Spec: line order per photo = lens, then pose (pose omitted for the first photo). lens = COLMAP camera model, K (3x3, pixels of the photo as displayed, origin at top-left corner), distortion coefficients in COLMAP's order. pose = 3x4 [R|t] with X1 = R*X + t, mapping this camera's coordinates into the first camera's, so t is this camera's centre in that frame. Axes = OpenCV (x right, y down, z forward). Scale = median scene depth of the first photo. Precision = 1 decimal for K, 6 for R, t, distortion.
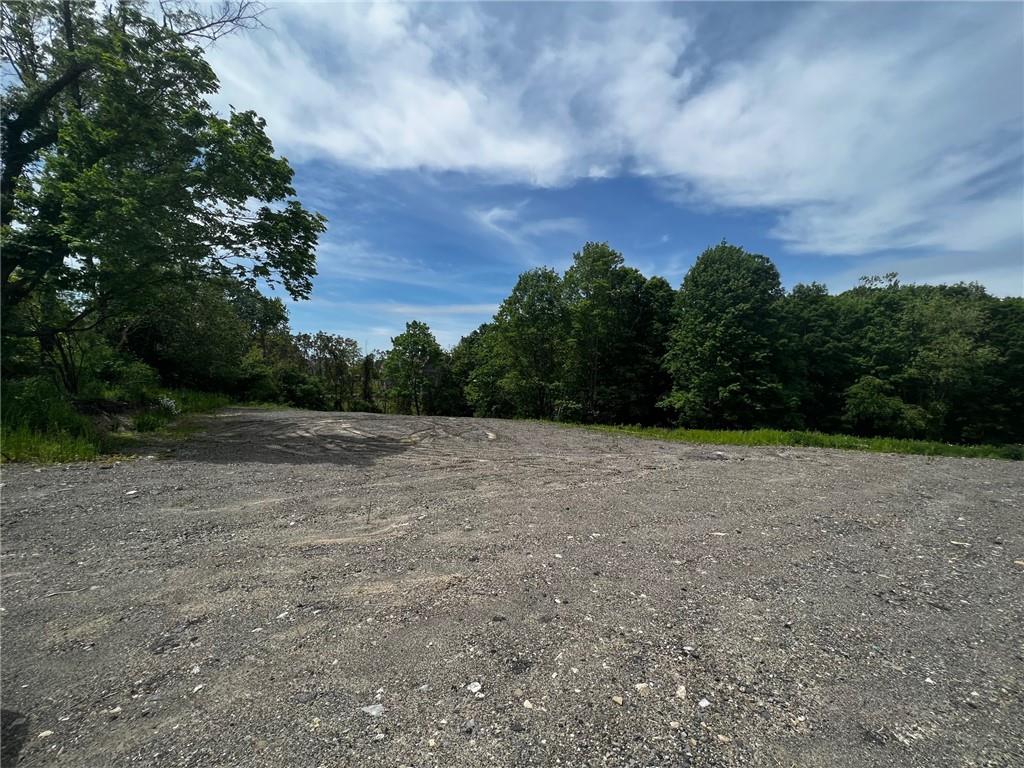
lens RADIAL K [[406.3, 0, 512.0], [0, 406.3, 384.0], [0, 0, 1]] dist [-0.039981, 0.000008]
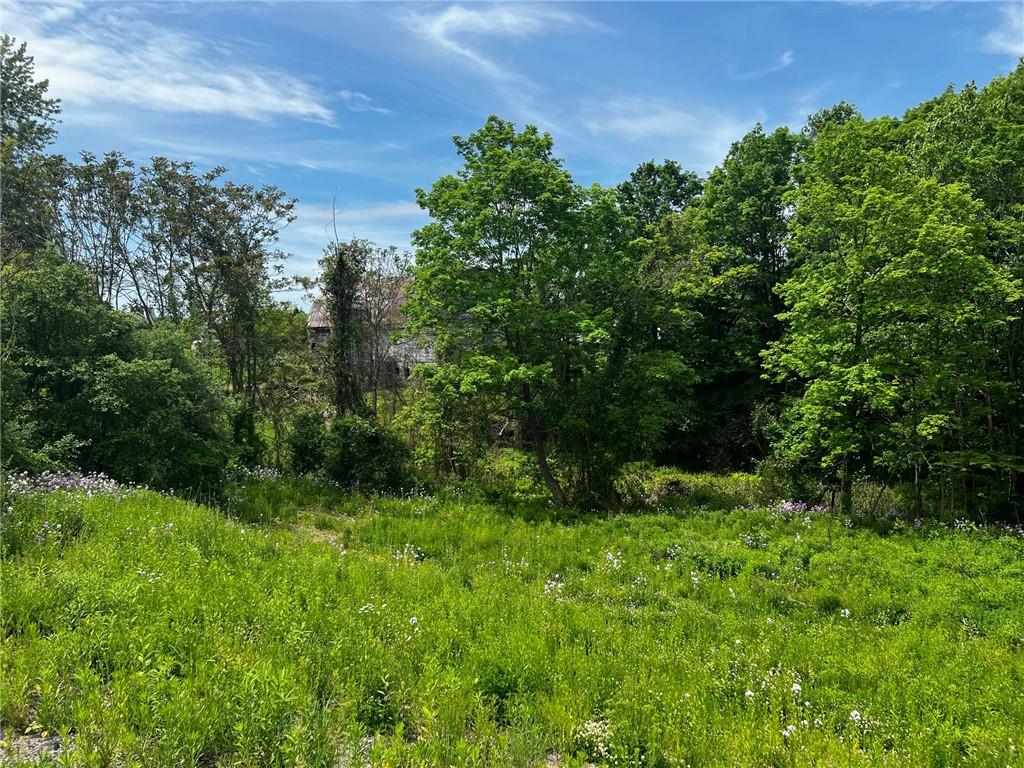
lens RADIAL K [[762.7, 0, 512.0], [0, 762.7, 384.0], [0, 0, 1]] dist [0.081759, -0.098343]
pose [[0.999269, -0.034113, 0.017236, -0.282388], [0.033364, 0.998561, 0.041985, 0.005783], [-0.018644, -0.041379, 0.998970, 0.512123]]
